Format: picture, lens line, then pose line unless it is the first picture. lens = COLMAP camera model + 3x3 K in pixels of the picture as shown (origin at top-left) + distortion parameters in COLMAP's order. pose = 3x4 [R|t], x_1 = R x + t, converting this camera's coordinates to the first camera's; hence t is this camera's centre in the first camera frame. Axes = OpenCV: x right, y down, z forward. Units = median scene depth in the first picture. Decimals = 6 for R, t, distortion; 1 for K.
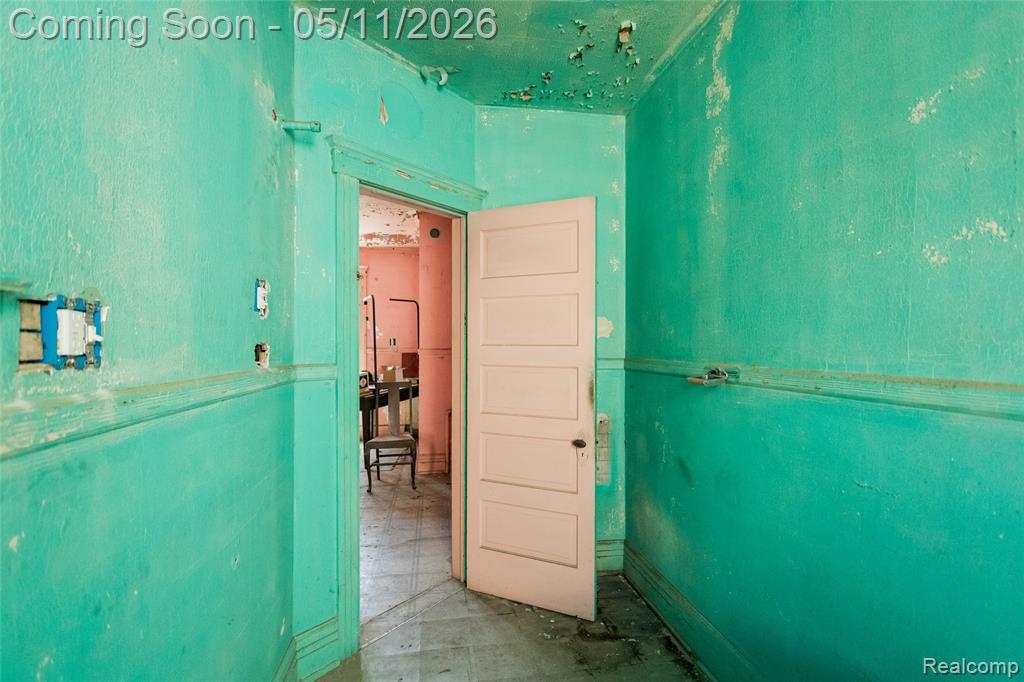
lens RADIAL K [[493.2, 0, 511.0], [0, 493.2, 332.6], [0, 0, 1]] dist [0.000253, 0.000767]
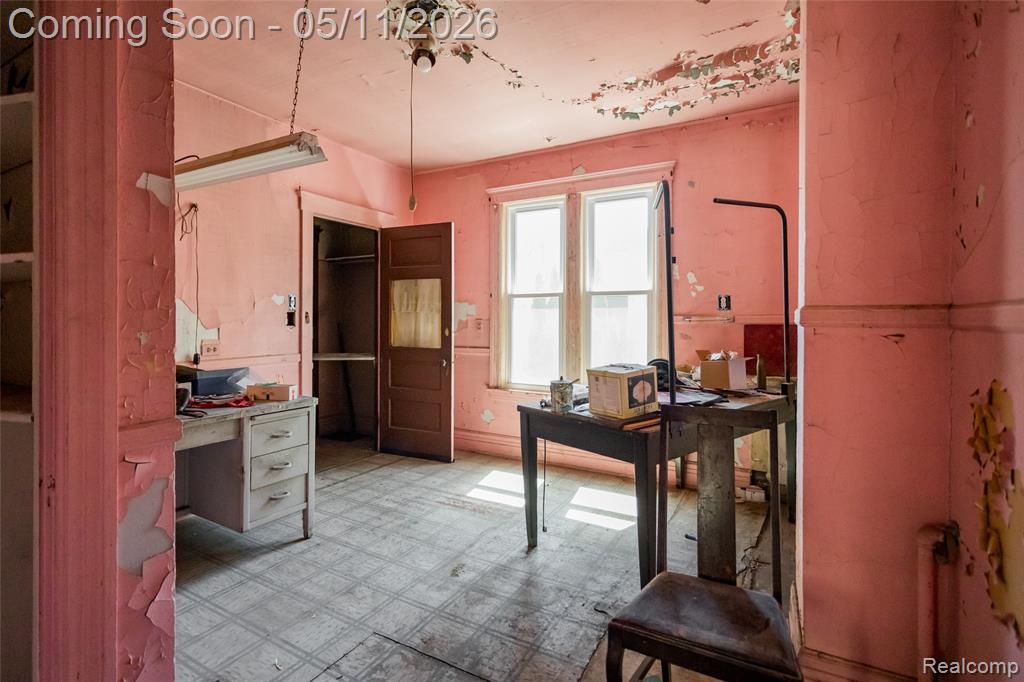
lens RADIAL K [[493.2, 0, 511.0], [0, 493.2, 332.6], [0, 0, 1]] dist [0.000253, 0.000767]
pose [[0.803368, 0.012423, -0.595353, -0.122446], [0.003898, 0.999651, 0.026119, 0.036073], [0.595470, -0.023304, 0.803039, 0.497938]]
